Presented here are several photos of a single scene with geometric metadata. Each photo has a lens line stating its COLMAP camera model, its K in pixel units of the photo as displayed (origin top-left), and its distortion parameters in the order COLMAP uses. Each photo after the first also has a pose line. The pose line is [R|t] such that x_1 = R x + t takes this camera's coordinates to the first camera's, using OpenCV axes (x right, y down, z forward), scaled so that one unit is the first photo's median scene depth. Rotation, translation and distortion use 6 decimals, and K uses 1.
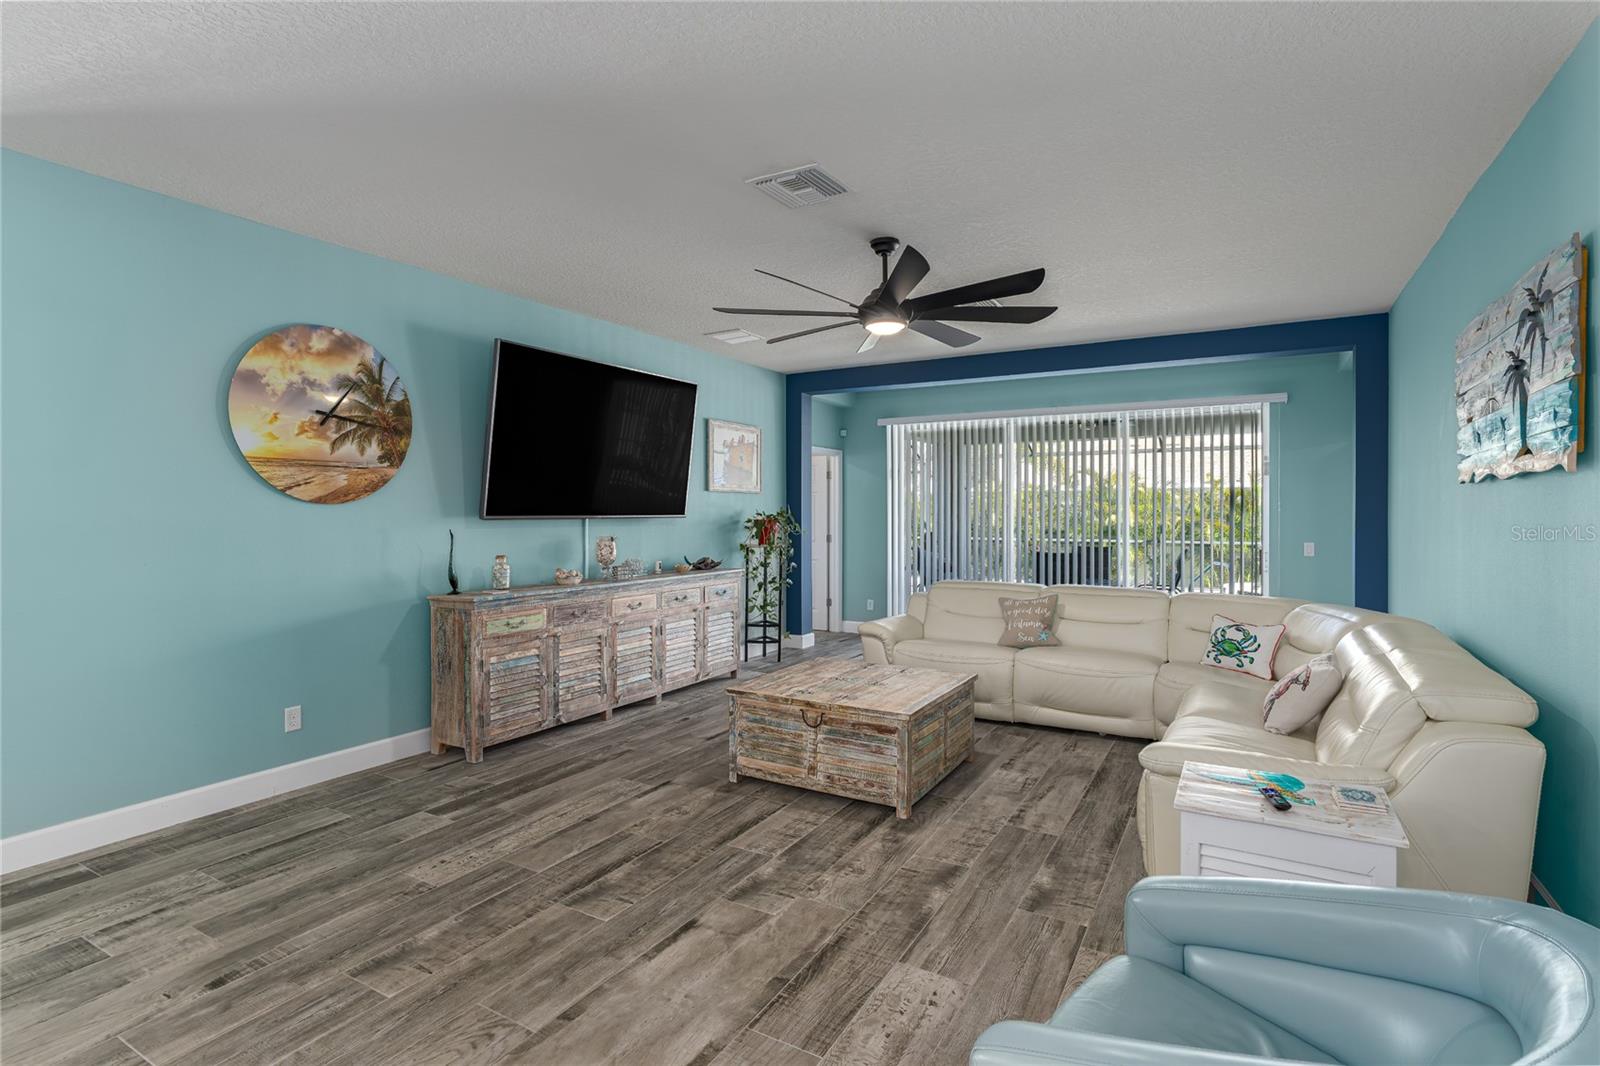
lens RADIAL K [[773.4, 0, 795.0], [0, 773.4, 519.5], [0, 0, 1]] dist [-0.001561, 0.000452]
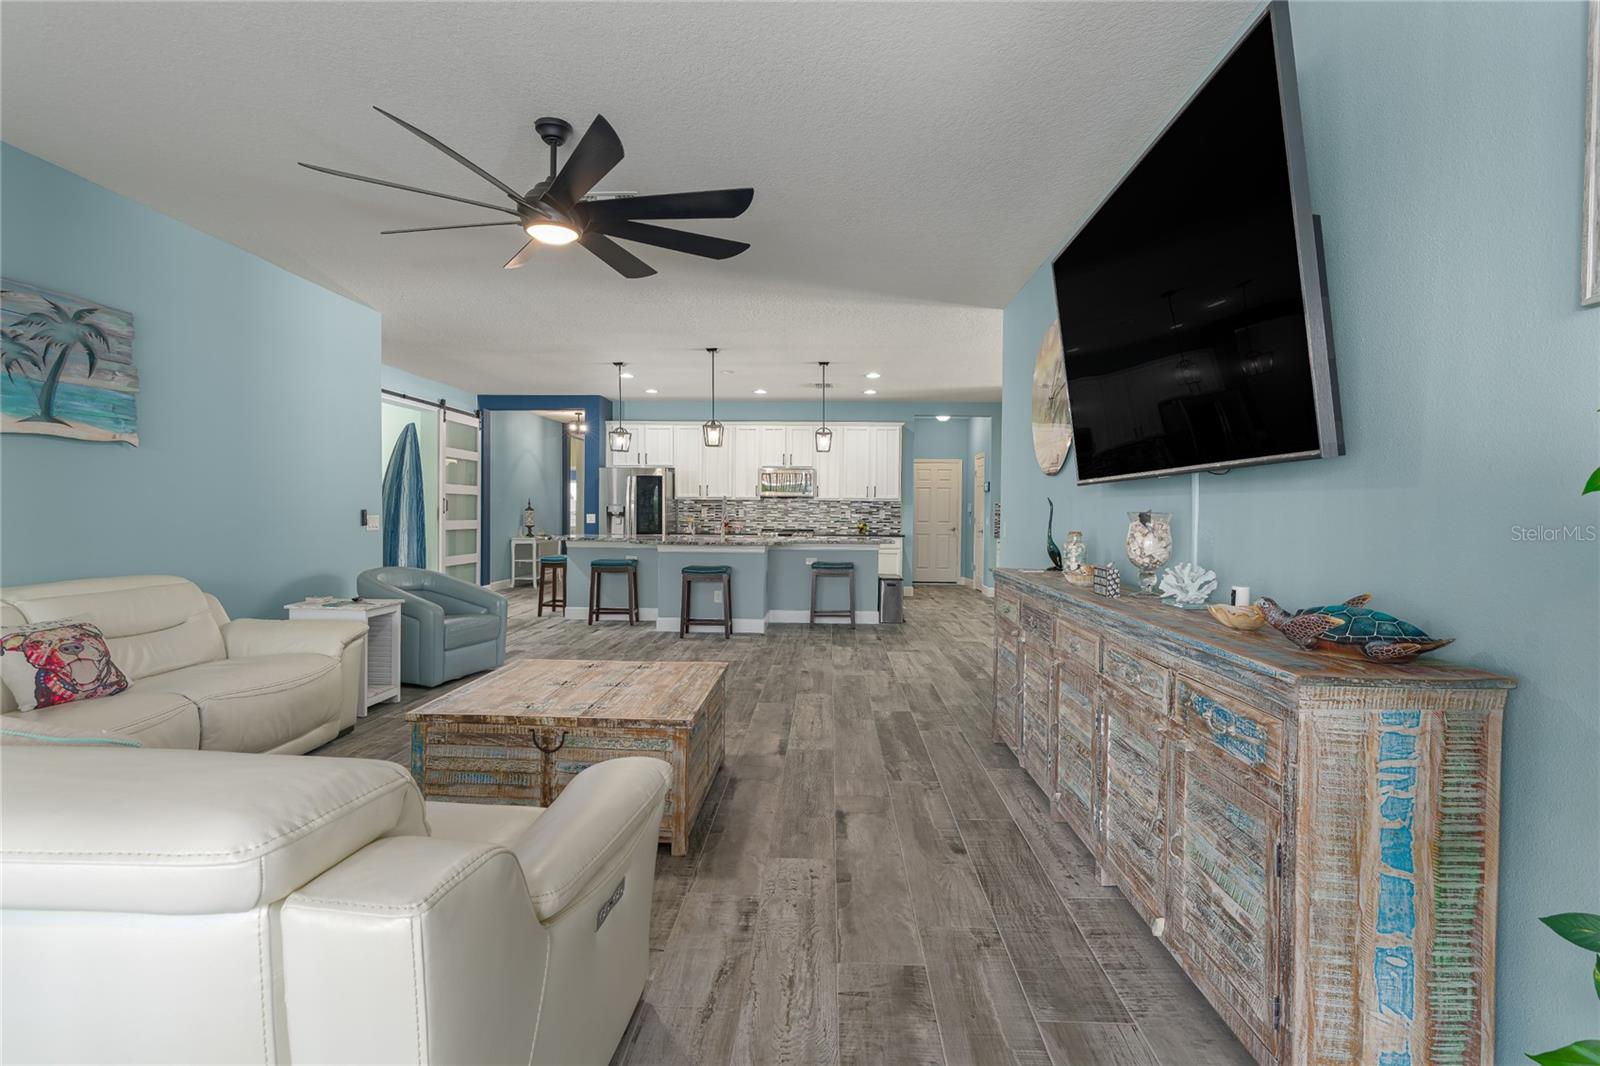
lens RADIAL K [[773.4, 0, 795.0], [0, 773.4, 519.5], [0, 0, 1]] dist [-0.001561, 0.000452]
pose [[-0.884391, -0.002269, -0.466742, 0.278710], [-0.012595, 0.999740, 0.019004, 0.028070], [0.466577, 0.022685, -0.884190, 1.891195]]
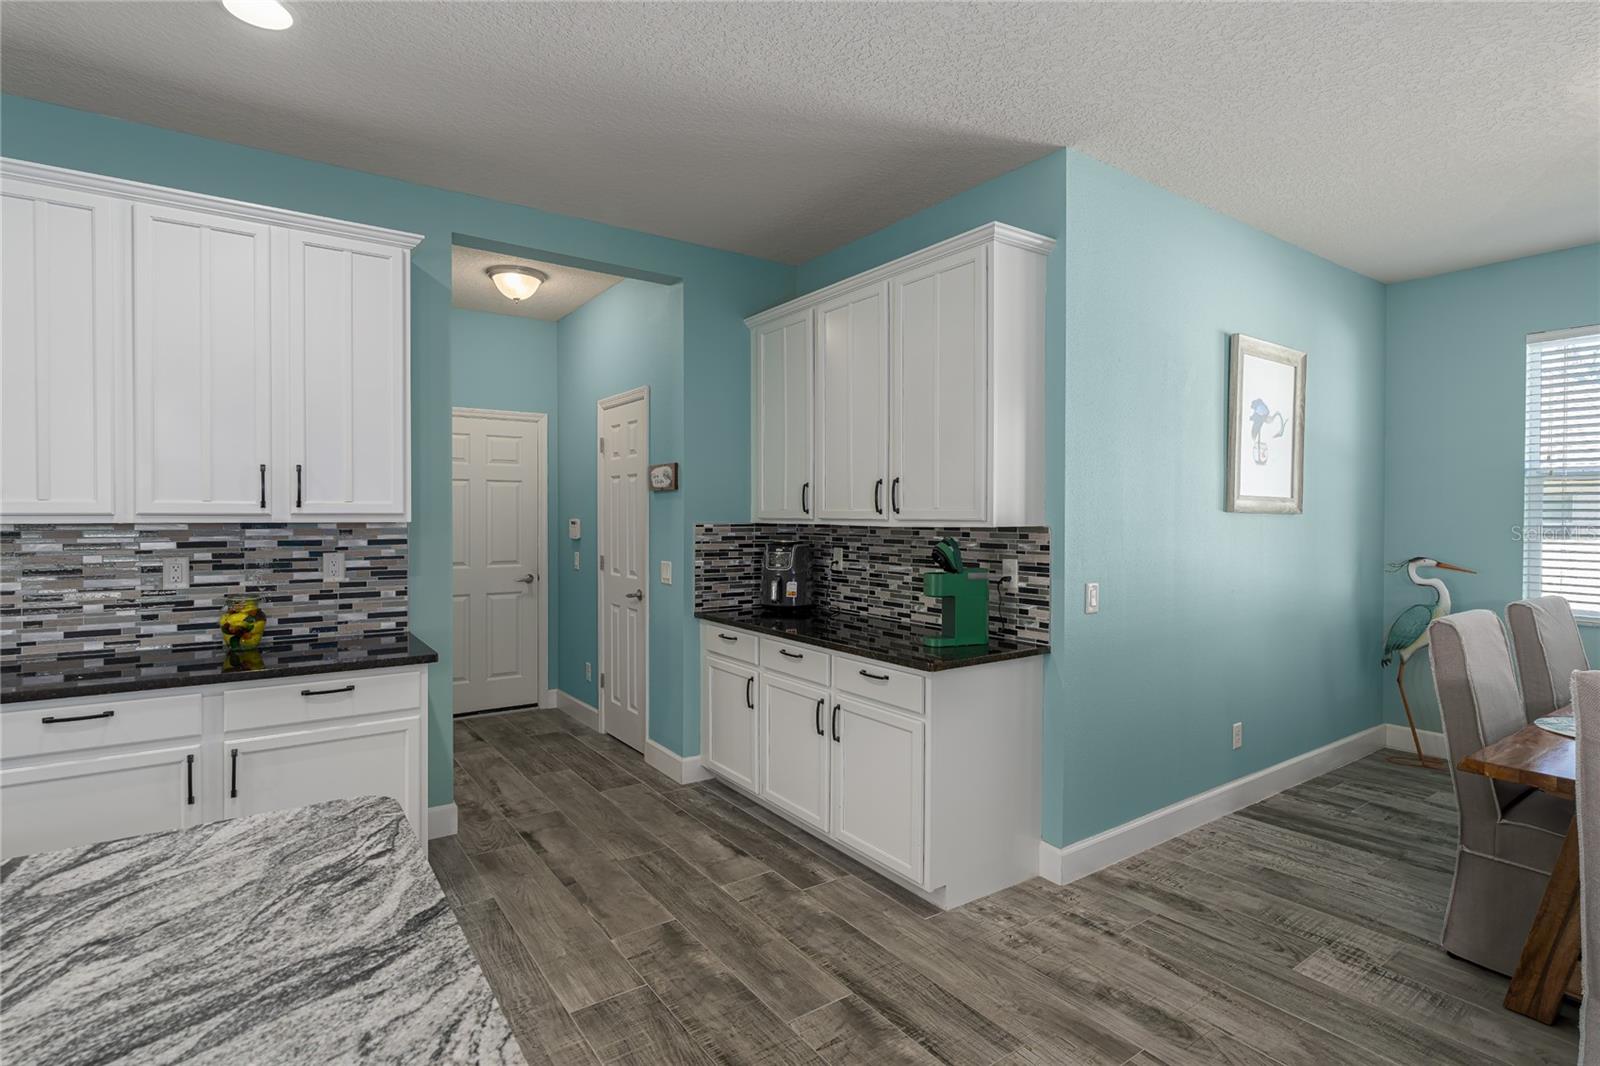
lens RADIAL K [[775.5, 0, 793.2], [0, 775.5, 524.5], [0, 0, 1]] dist [-0.004133, 0.000500]
pose [[-0.422611, 0.012597, -0.906223, -0.822955], [-0.010367, 0.999771, 0.018732, -0.006519], [0.906252, 0.017312, -0.422384, 0.272939]]
